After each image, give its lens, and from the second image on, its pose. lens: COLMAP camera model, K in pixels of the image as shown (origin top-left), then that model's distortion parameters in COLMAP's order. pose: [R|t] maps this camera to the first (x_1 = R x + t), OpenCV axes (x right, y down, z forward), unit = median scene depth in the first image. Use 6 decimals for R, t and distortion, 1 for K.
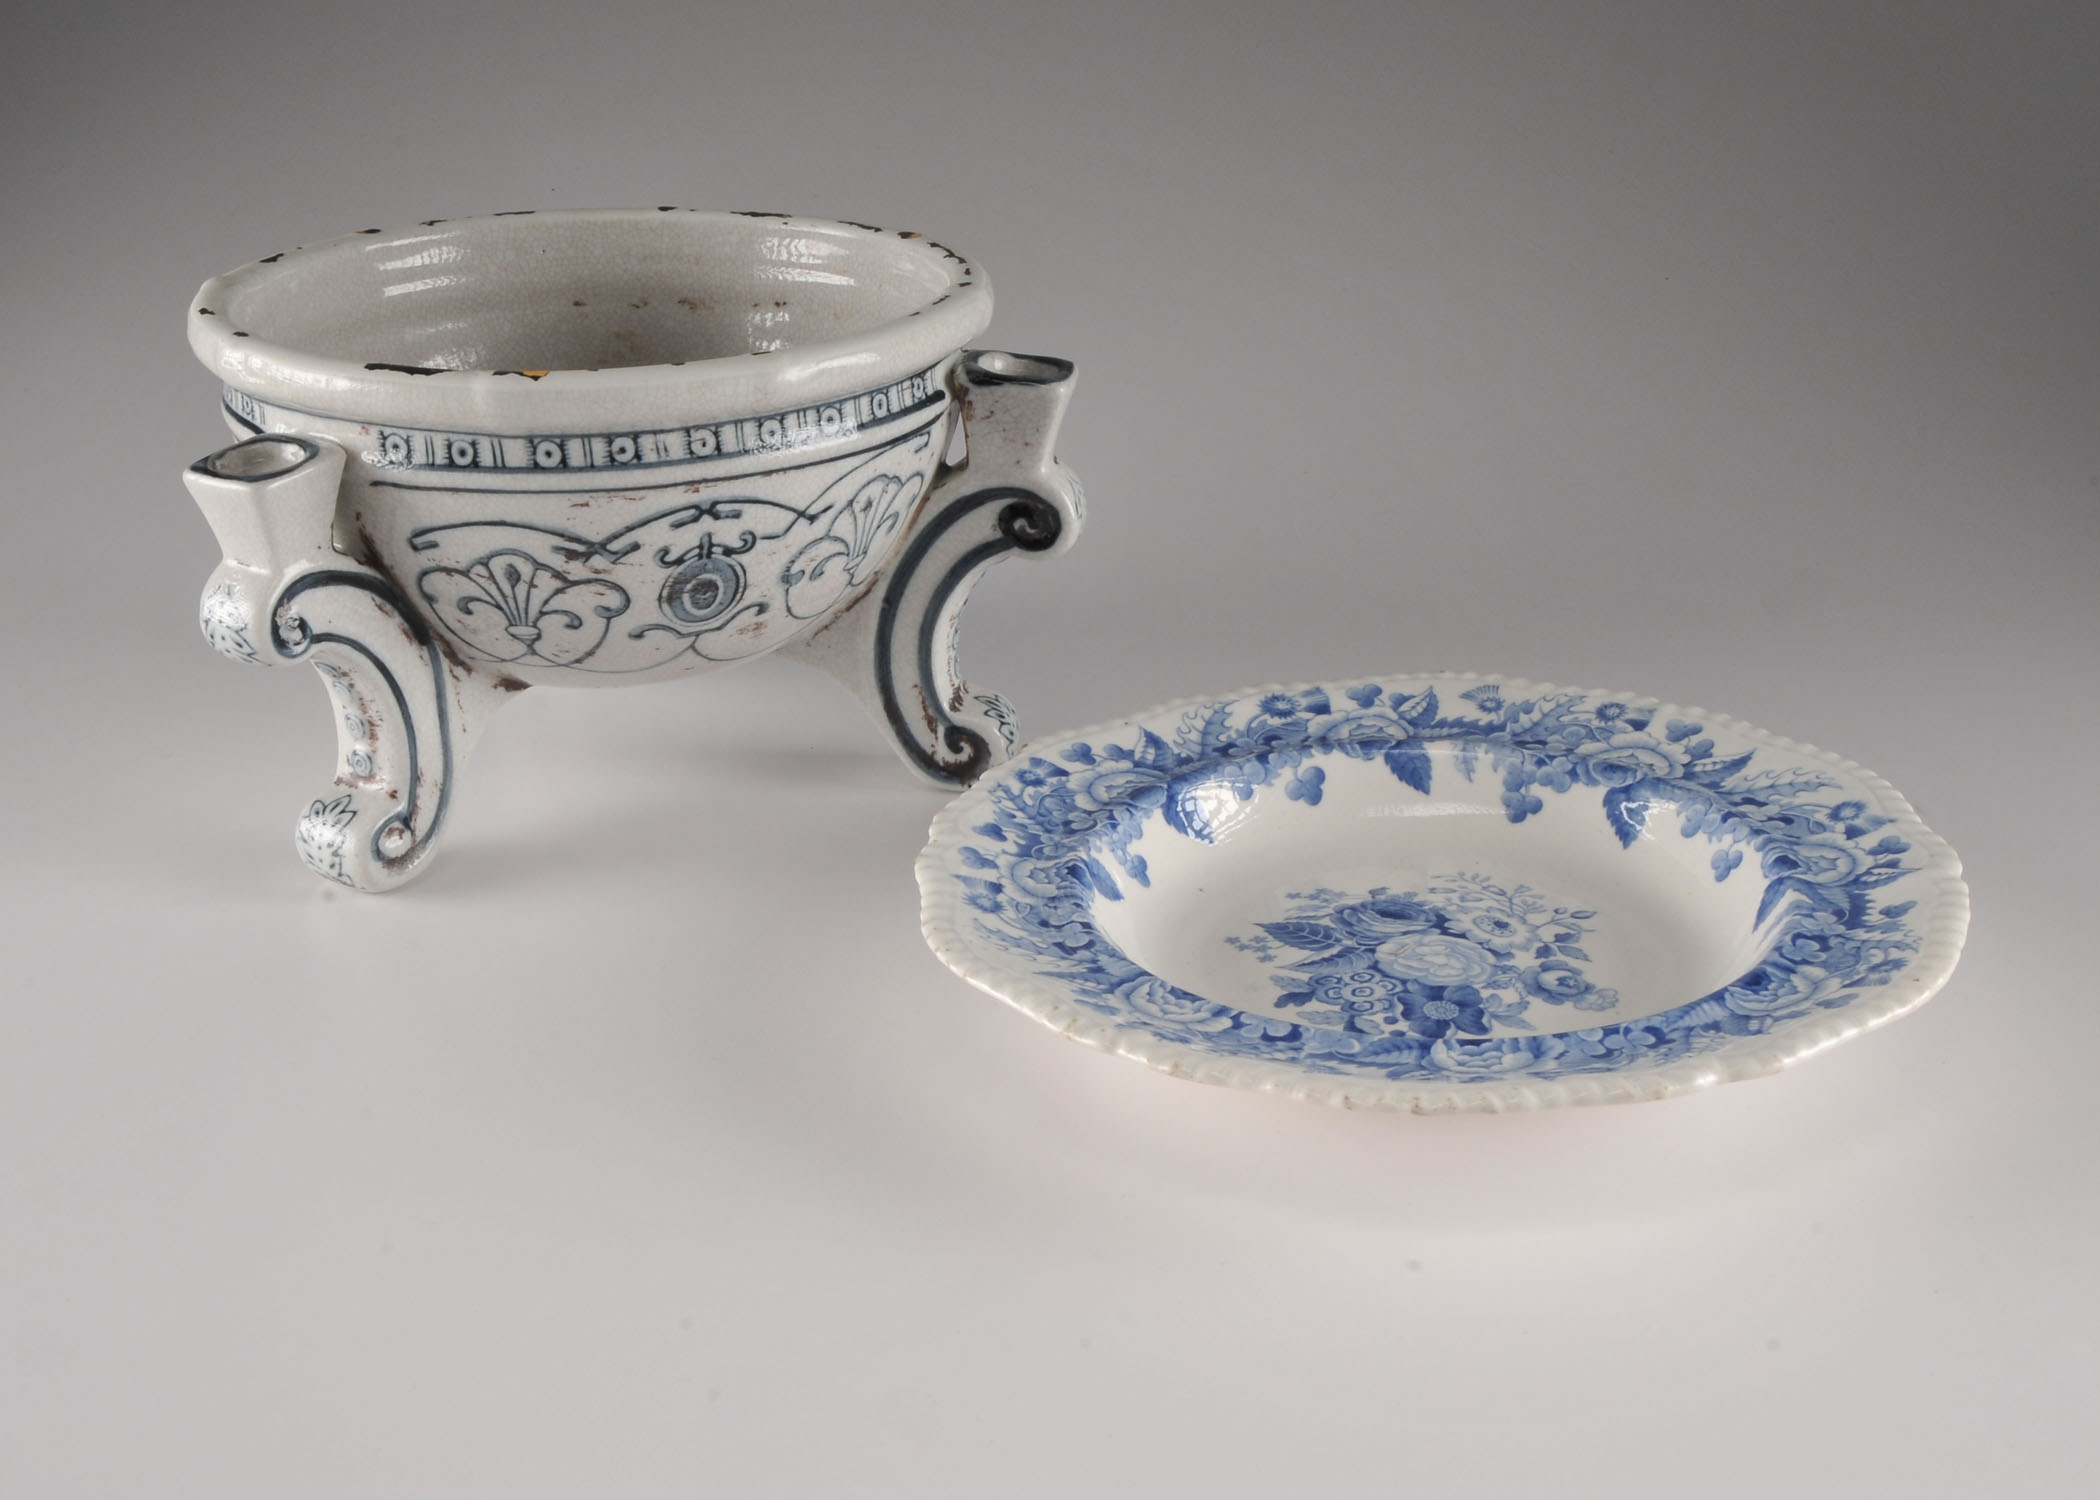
lens RADIAL K [[2947.9, 0, 1050.0], [0, 2947.9, 750.0], [0, 0, 1]] dist [-0.021769, -0.046221]
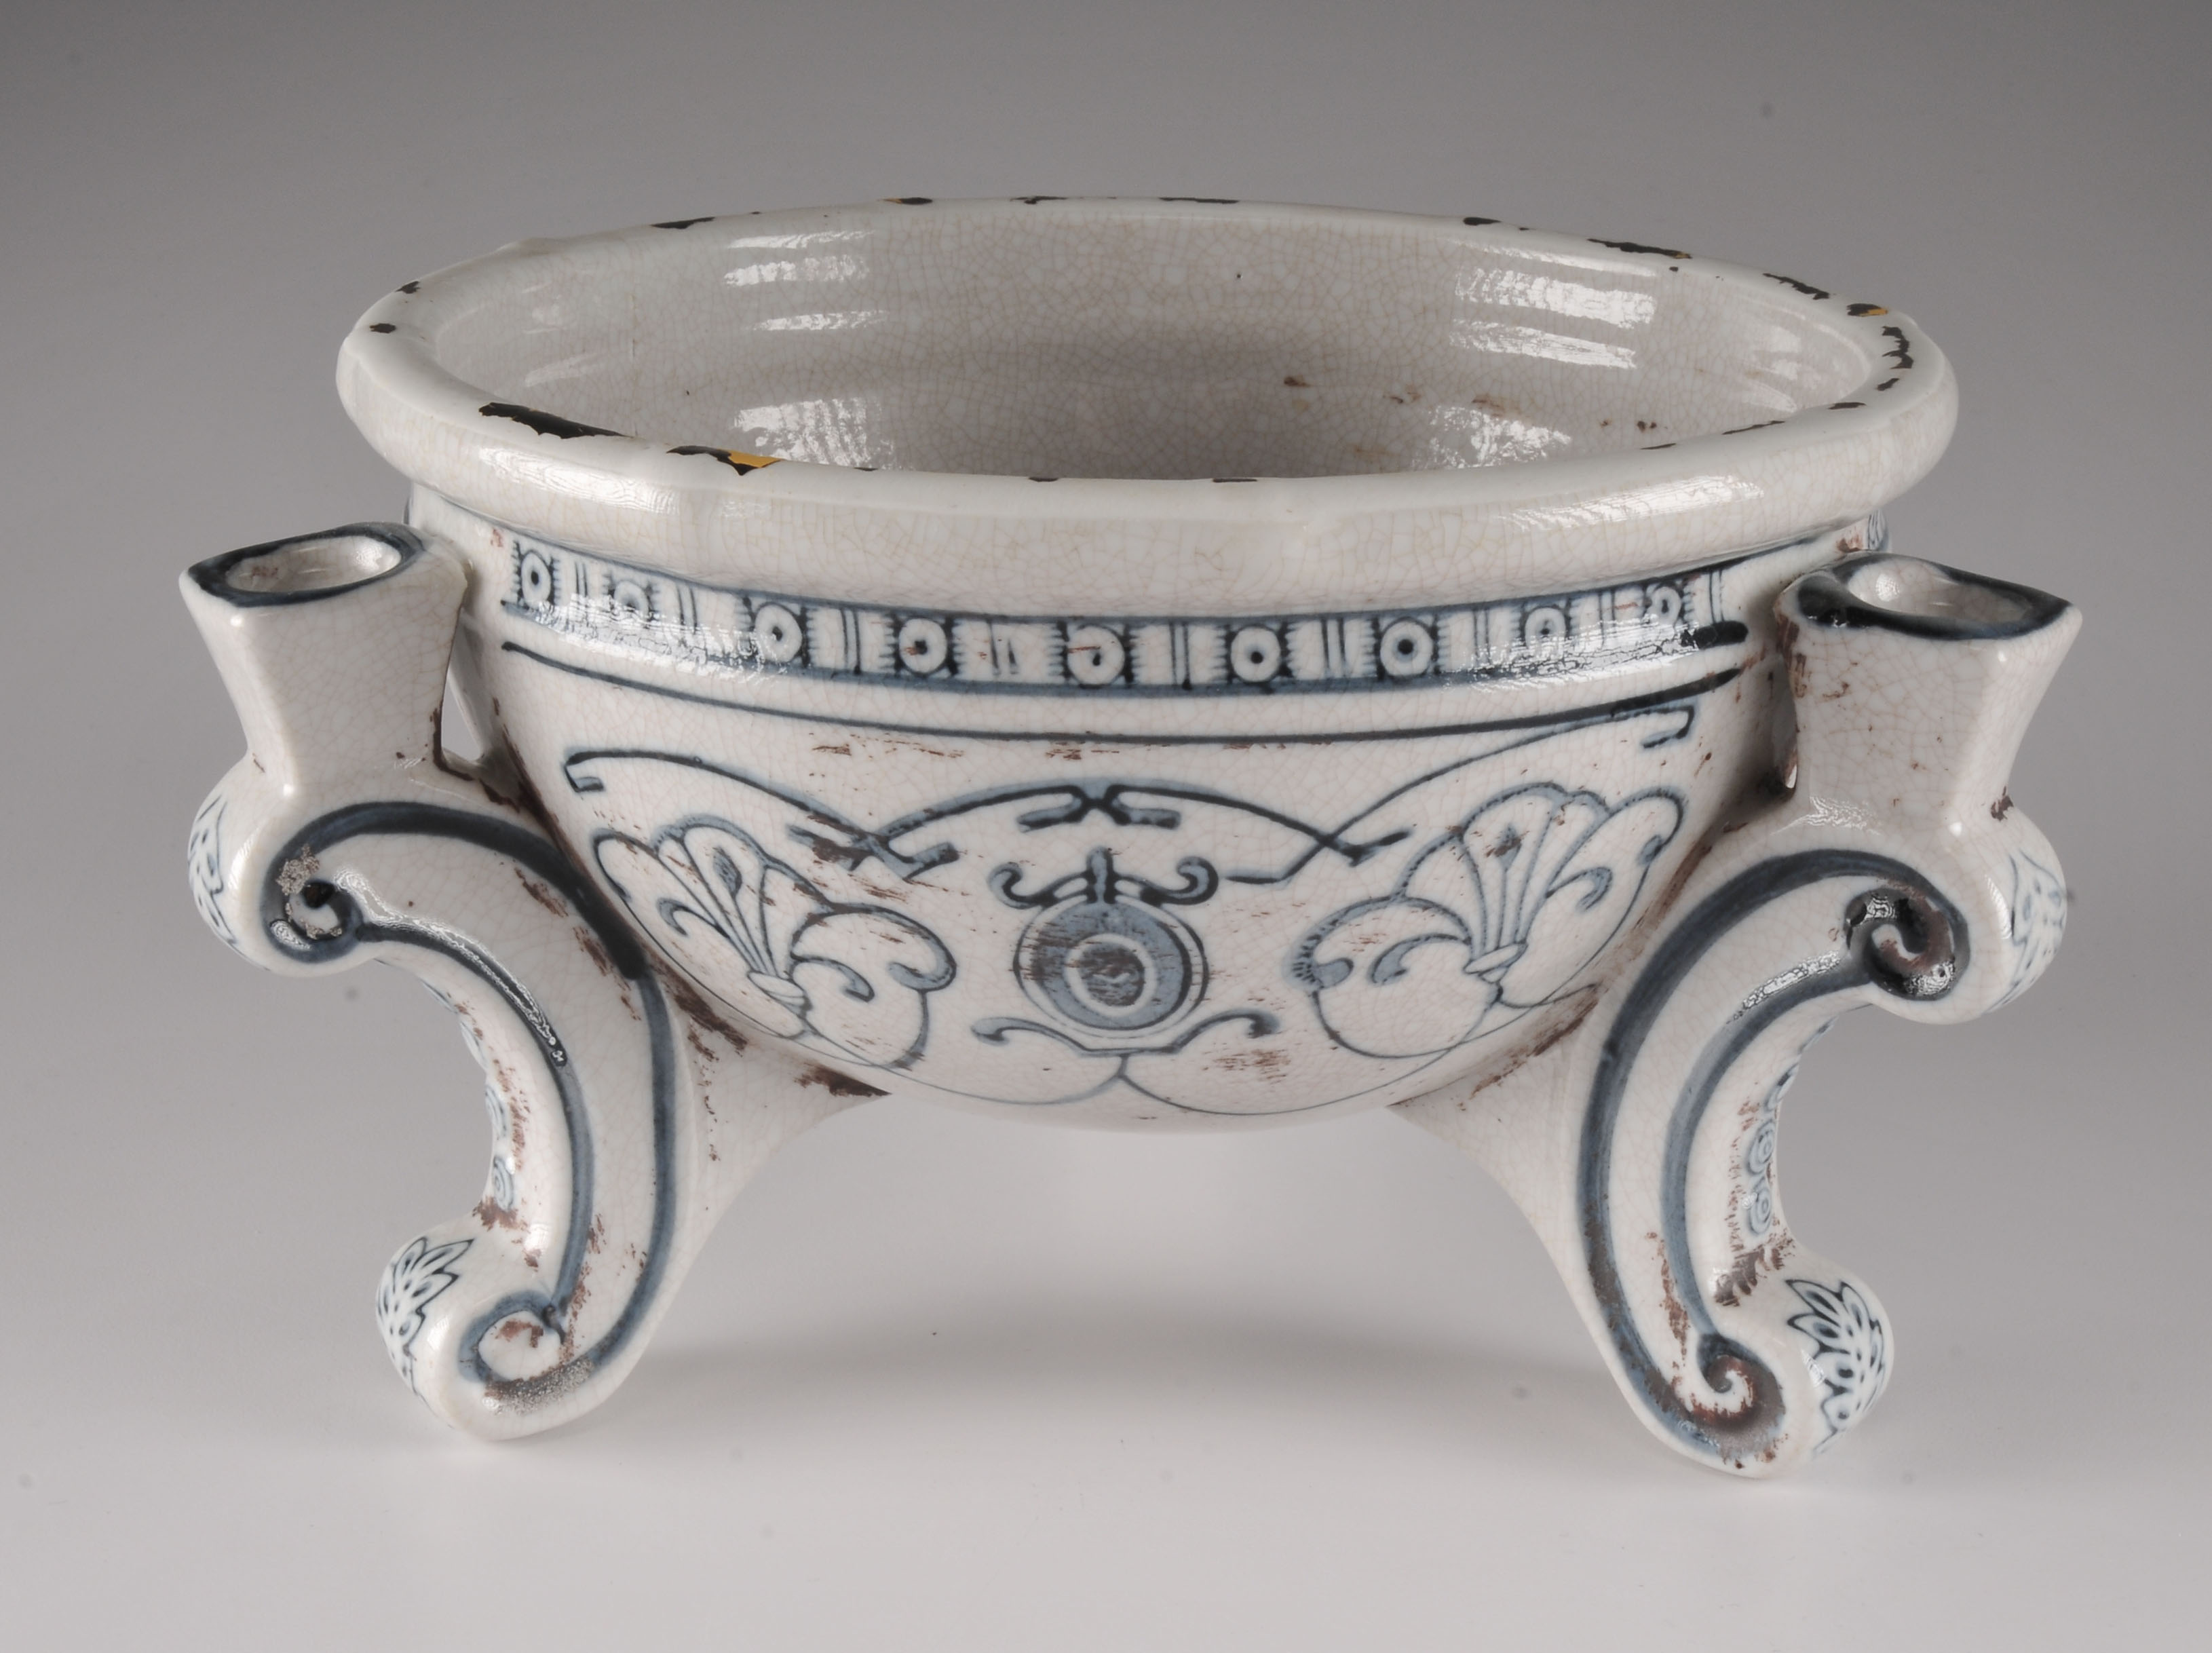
lens RADIAL K [[4018.8, 0, 1106.0], [0, 4018.8, 826.5], [0, 0, 1]] dist [-0.053181, -0.108172]
pose [[0.904537, 0.154557, -0.397398, 0.134433], [-0.178964, 0.983542, -0.024828, -0.060640], [0.387020, 0.093578, 0.917311, 0.411227]]
